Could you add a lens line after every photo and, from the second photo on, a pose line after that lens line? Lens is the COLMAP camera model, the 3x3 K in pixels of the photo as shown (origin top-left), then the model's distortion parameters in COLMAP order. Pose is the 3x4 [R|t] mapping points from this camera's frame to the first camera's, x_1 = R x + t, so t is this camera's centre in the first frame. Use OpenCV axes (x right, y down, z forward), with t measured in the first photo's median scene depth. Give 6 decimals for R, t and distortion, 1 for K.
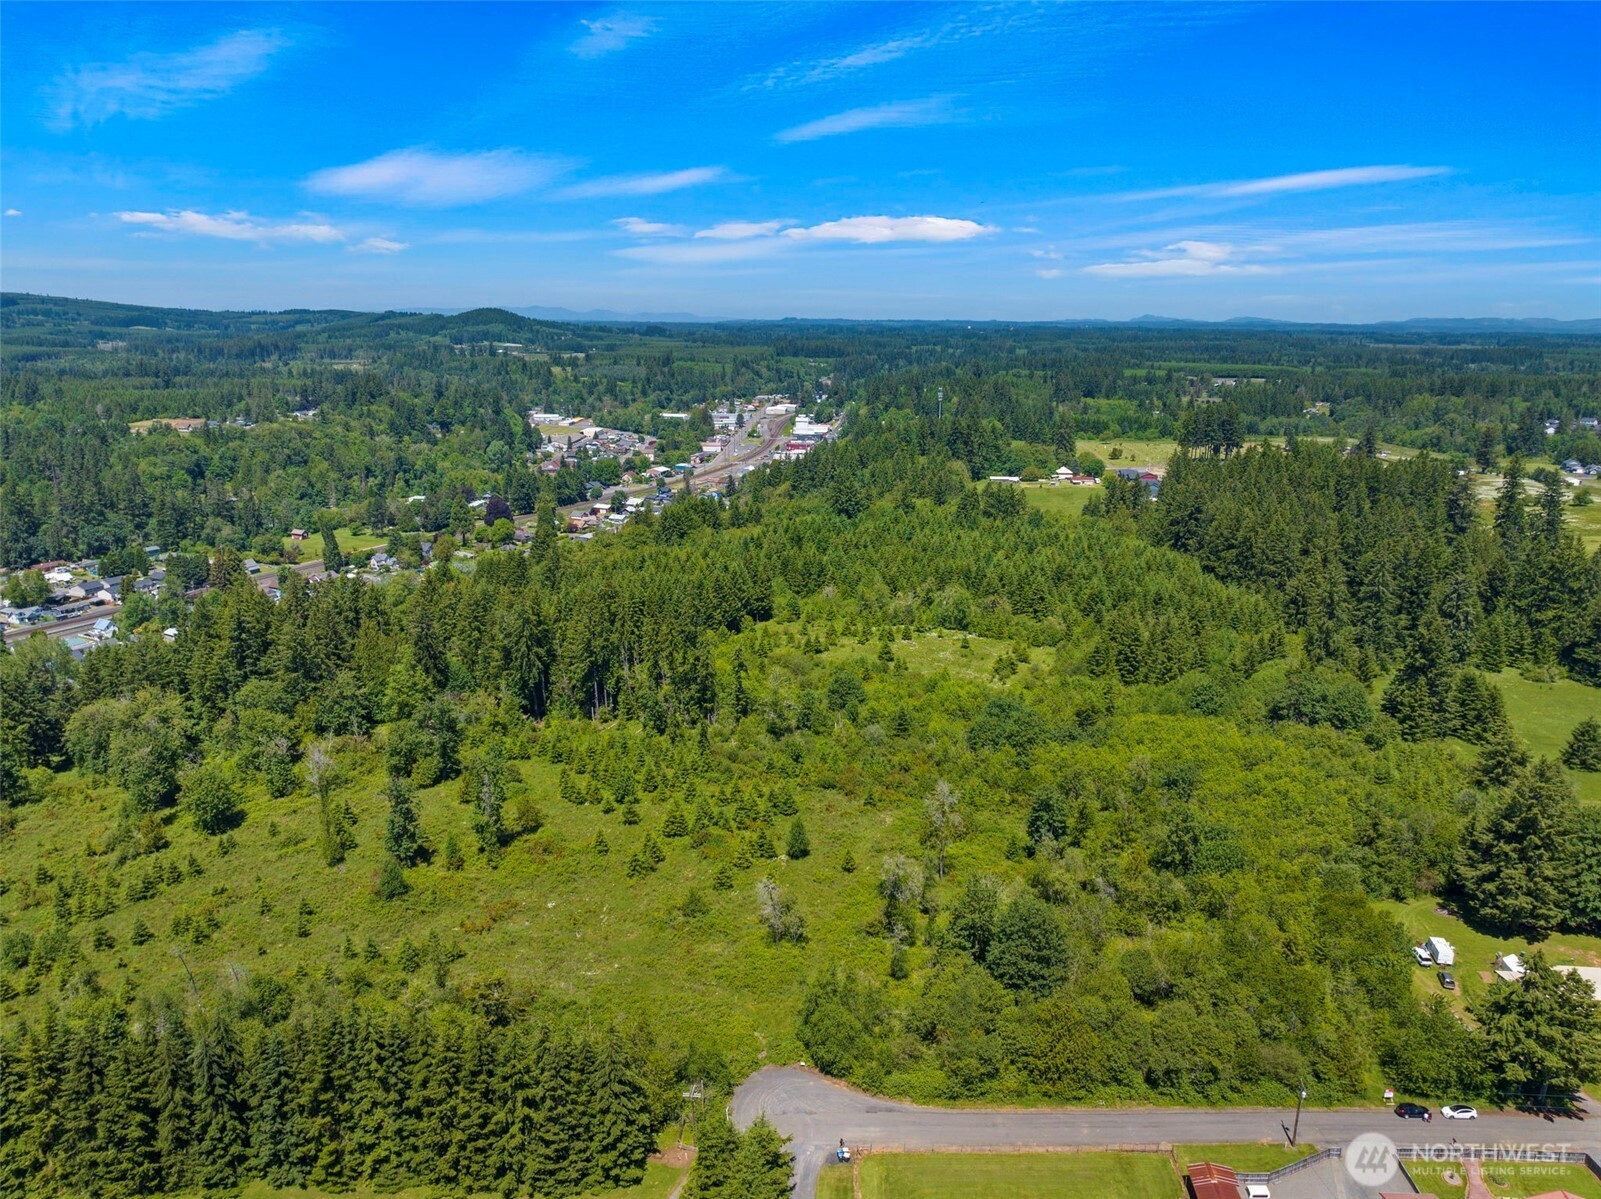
lens RADIAL K [[1114.9, 0, 818.3], [0, 1114.9, 595.8], [0, 0, 1]] dist [-0.036247, 0.021648]
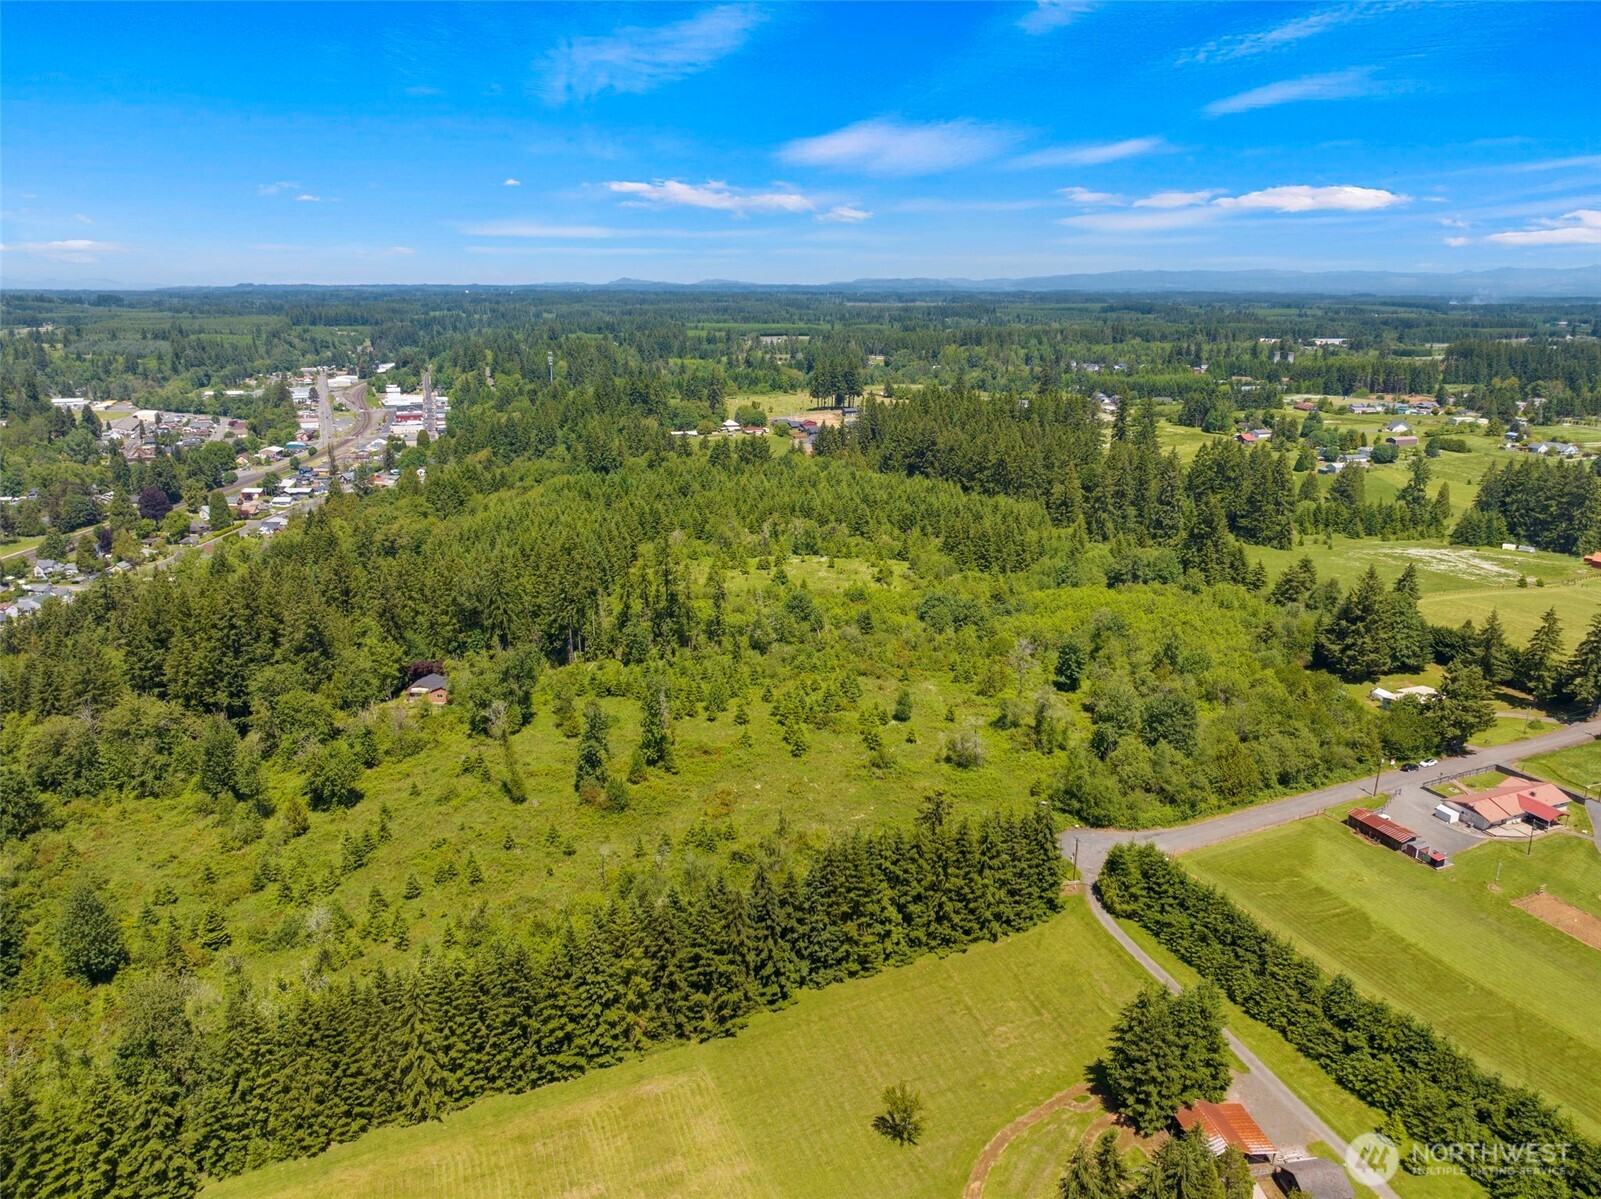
lens RADIAL K [[1111.9, 0, 800.5], [0, 1111.9, 599.5], [0, 0, 1]] dist [-0.029471, -0.003197]
pose [[0.906150, -0.117882, 0.406198, -0.469076], [0.103639, 0.992982, 0.056971, 0.012711], [-0.410063, -0.009526, 0.912007, -0.069101]]
